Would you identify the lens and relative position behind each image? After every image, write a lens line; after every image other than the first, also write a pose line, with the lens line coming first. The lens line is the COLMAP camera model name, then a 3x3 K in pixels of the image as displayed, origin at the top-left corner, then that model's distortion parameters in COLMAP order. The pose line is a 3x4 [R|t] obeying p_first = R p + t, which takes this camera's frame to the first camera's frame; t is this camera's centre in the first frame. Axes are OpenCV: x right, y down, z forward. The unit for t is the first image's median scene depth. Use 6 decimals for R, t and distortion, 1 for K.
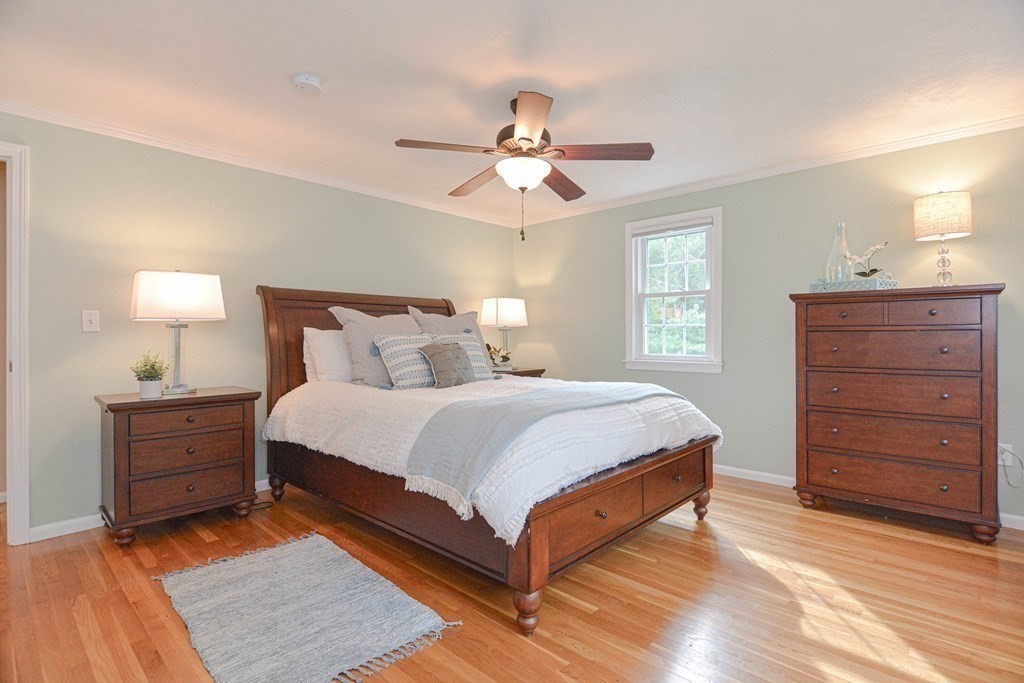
lens RADIAL K [[498.0, 0, 512.2], [0, 498.0, 335.2], [0, 0, 1]] dist [0.004749, -0.007897]
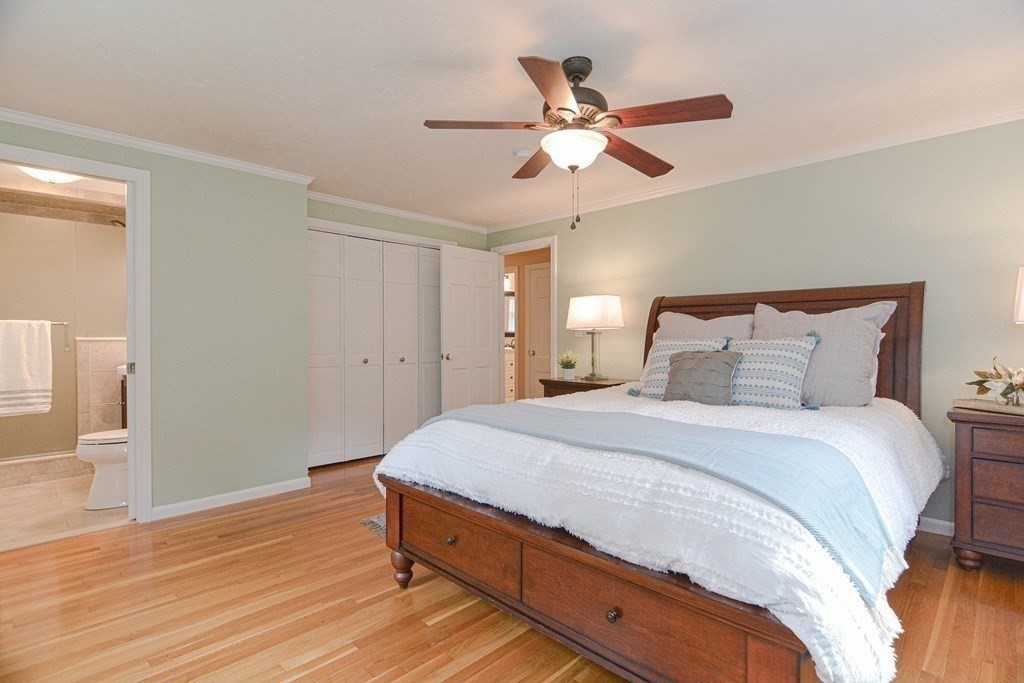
lens RADIAL K [[498.0, 0, 507.3], [0, 498.0, 344.3], [0, 0, 1]] dist [0.004749, -0.007897]
pose [[-0.032857, 0.011695, -0.999392, 0.981699], [-0.003765, 0.999923, 0.011825, -0.003744], [0.999453, 0.004152, -0.032810, 1.035311]]
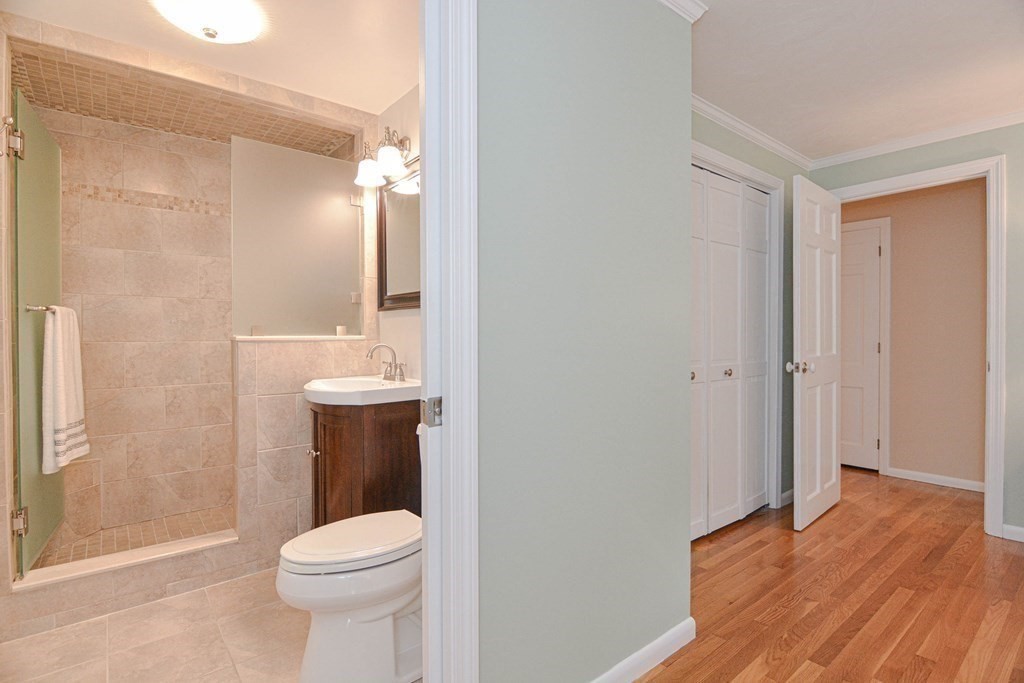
lens RADIAL K [[498.0, 0, 513.2], [0, 498.0, 342.2], [0, 0, 1]] dist [0.004749, -0.007897]
pose [[-0.132748, 0.011741, -0.991080, 0.181792], [-0.001519, 0.999926, 0.012049, -0.001263], [0.991149, 0.003105, -0.132720, 0.123011]]
